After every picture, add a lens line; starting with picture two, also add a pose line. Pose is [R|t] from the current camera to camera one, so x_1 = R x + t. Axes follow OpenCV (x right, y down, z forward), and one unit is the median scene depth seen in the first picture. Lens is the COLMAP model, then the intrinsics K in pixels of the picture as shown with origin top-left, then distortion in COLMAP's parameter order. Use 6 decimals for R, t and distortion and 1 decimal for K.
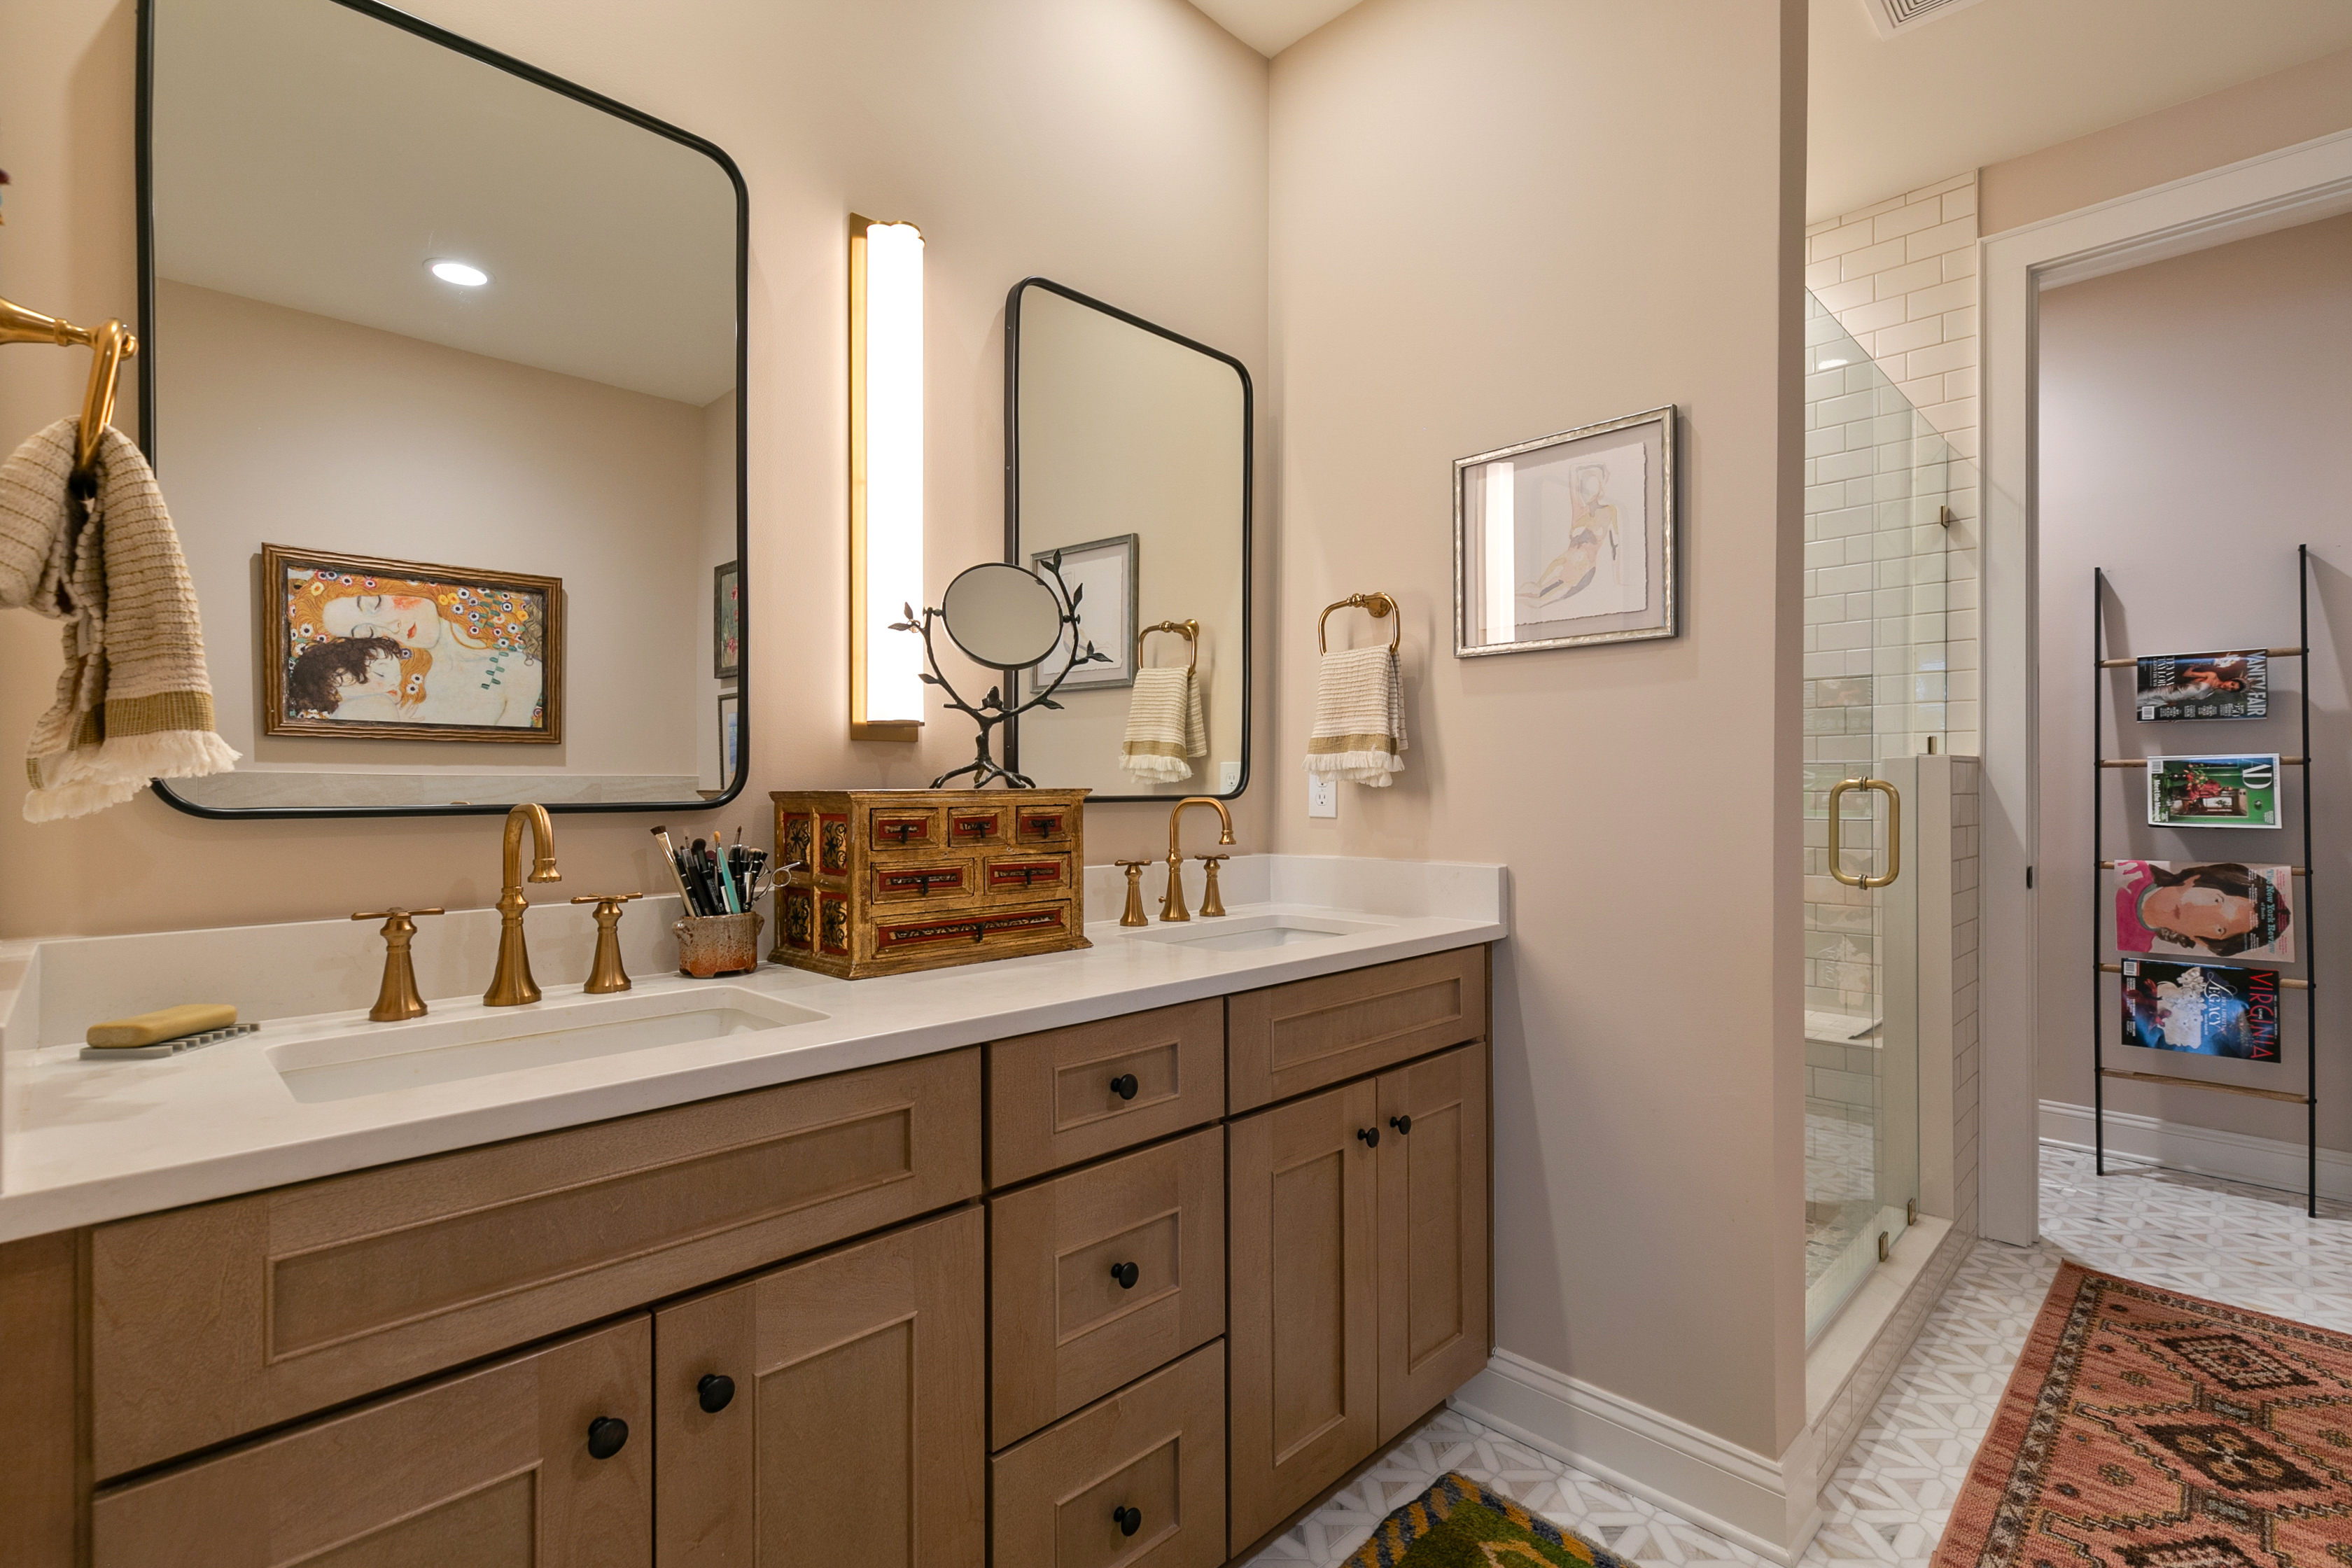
lens RADIAL K [[1087.6, 0, 1180.6], [0, 1087.6, 783.9], [0, 0, 1]] dist [0.008622, -0.002733]
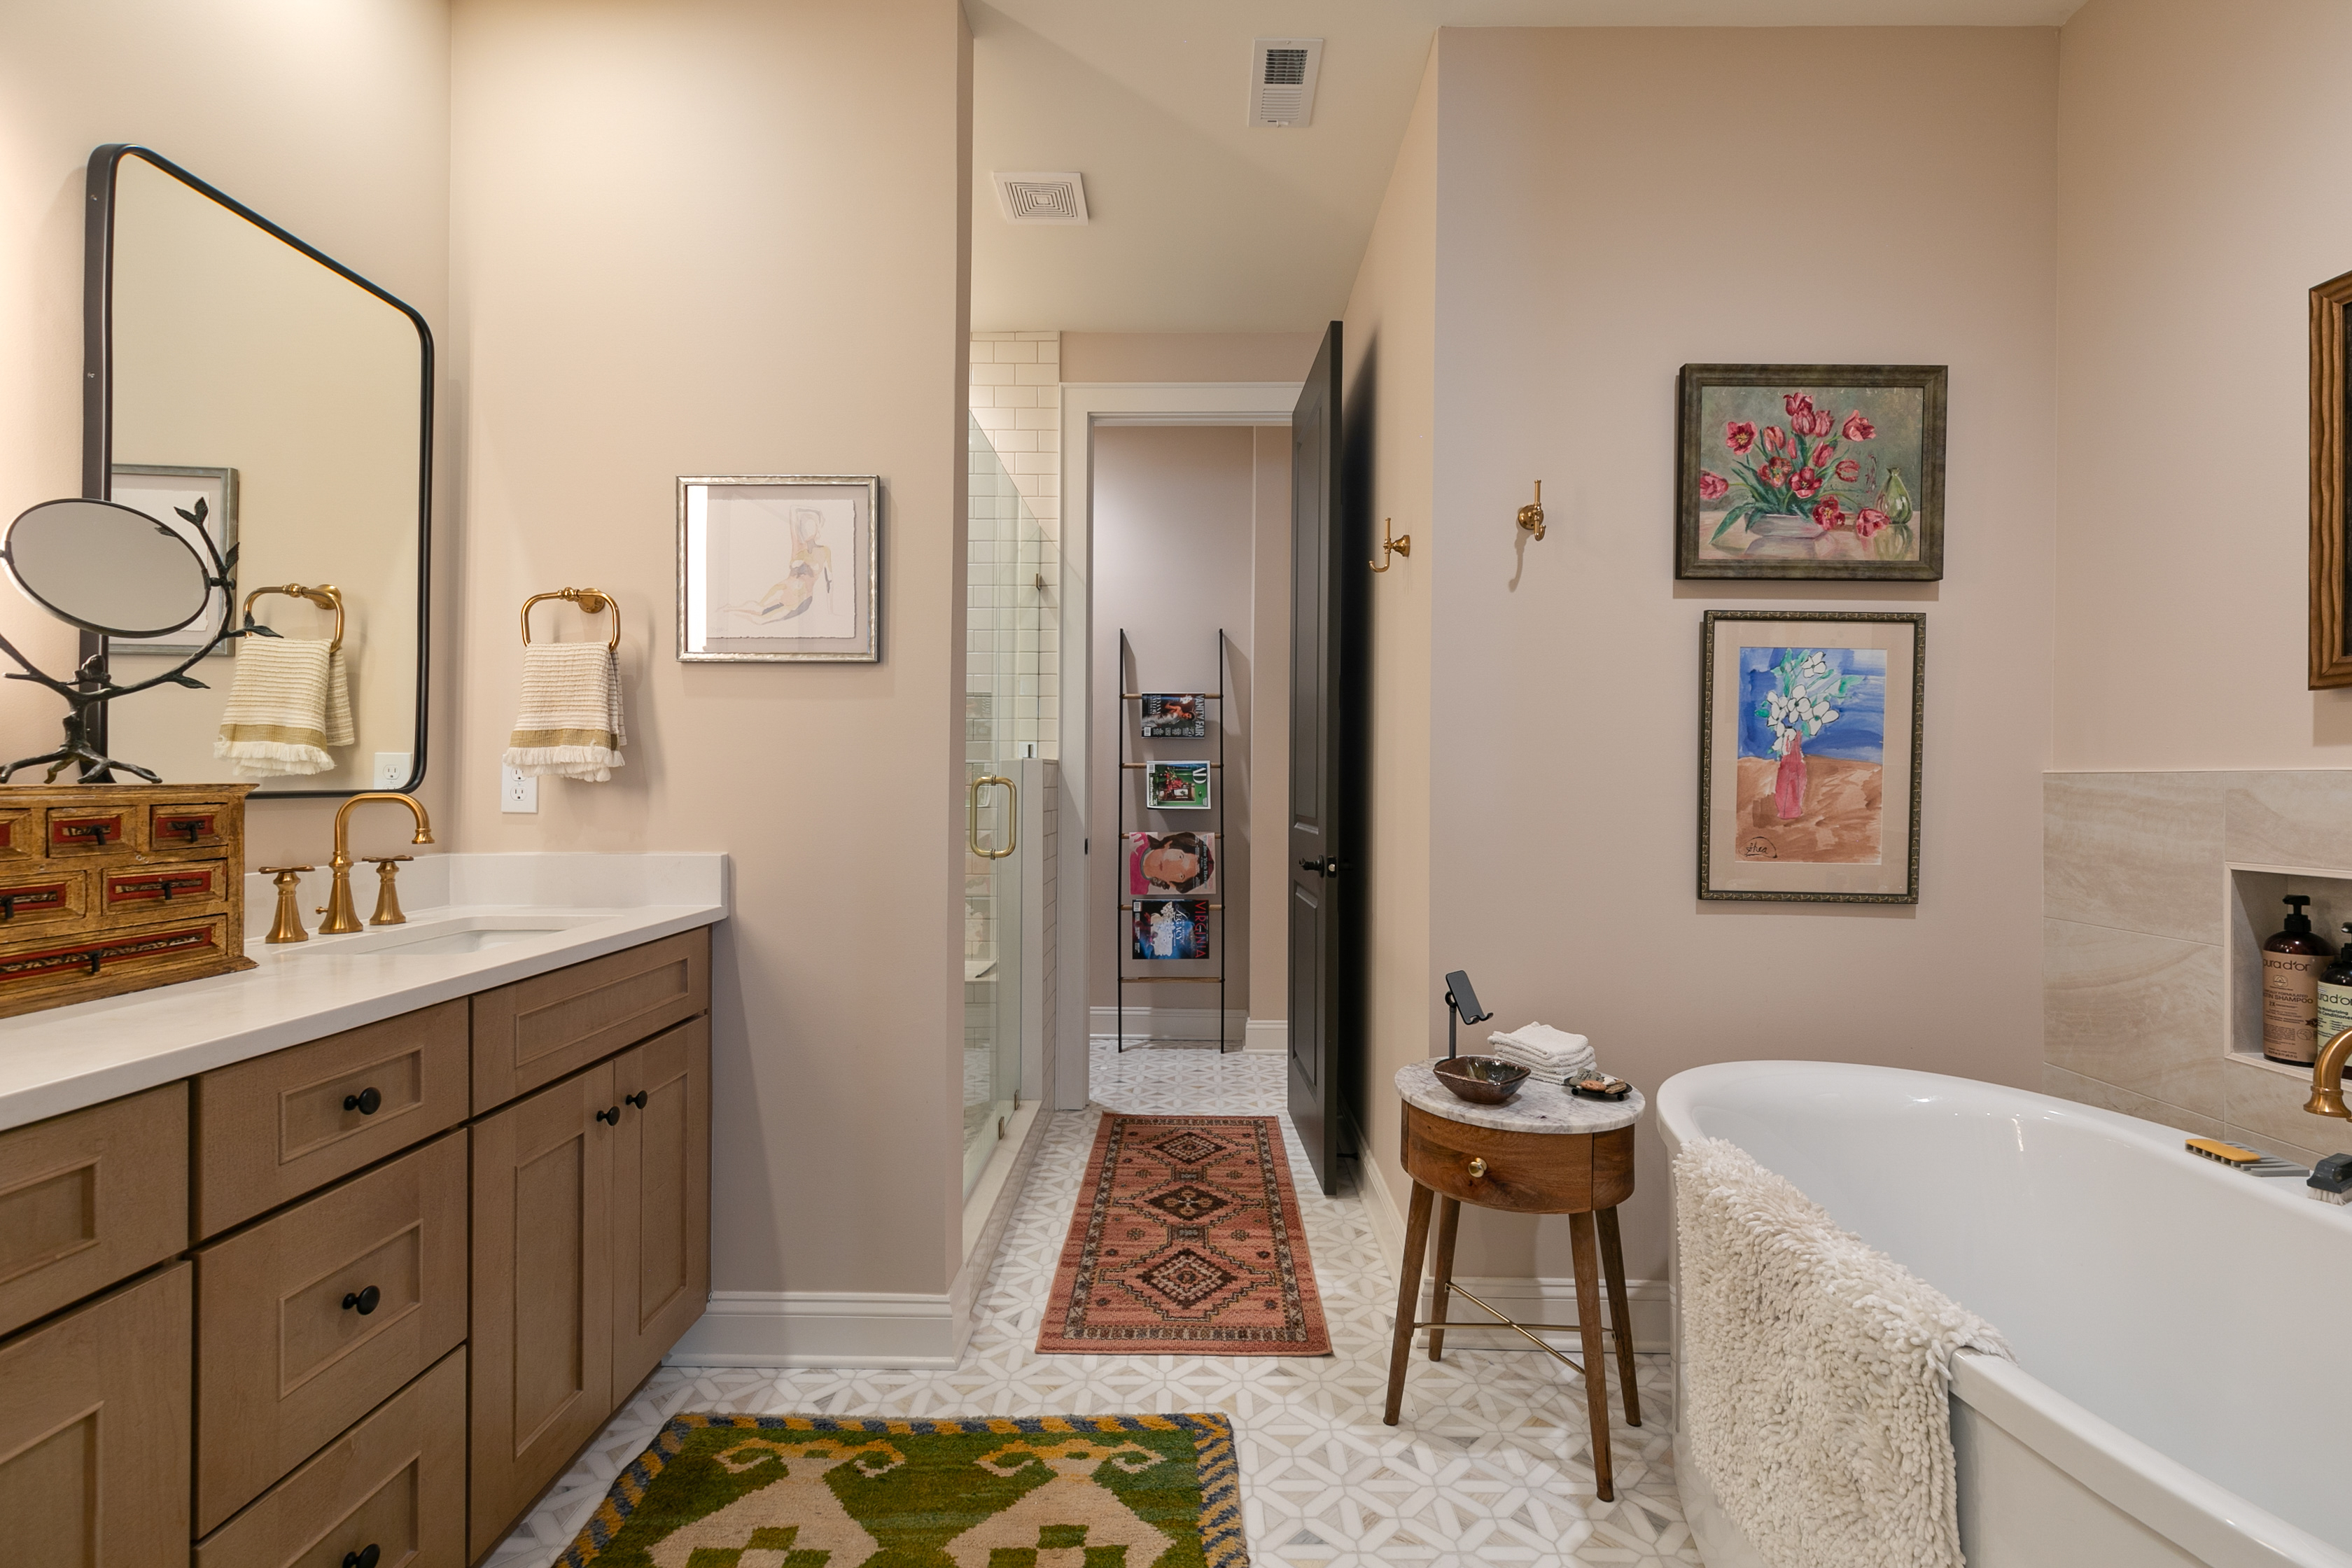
lens RADIAL K [[1087.6, 0, 1176.8], [0, 1087.6, 782.8], [0, 0, 1]] dist [0.008622, -0.002733]
pose [[0.721249, 0.001541, 0.692674, -0.141348], [-0.006515, 0.999968, 0.004559, -0.004627], [-0.692645, -0.007801, 0.721237, -0.117313]]
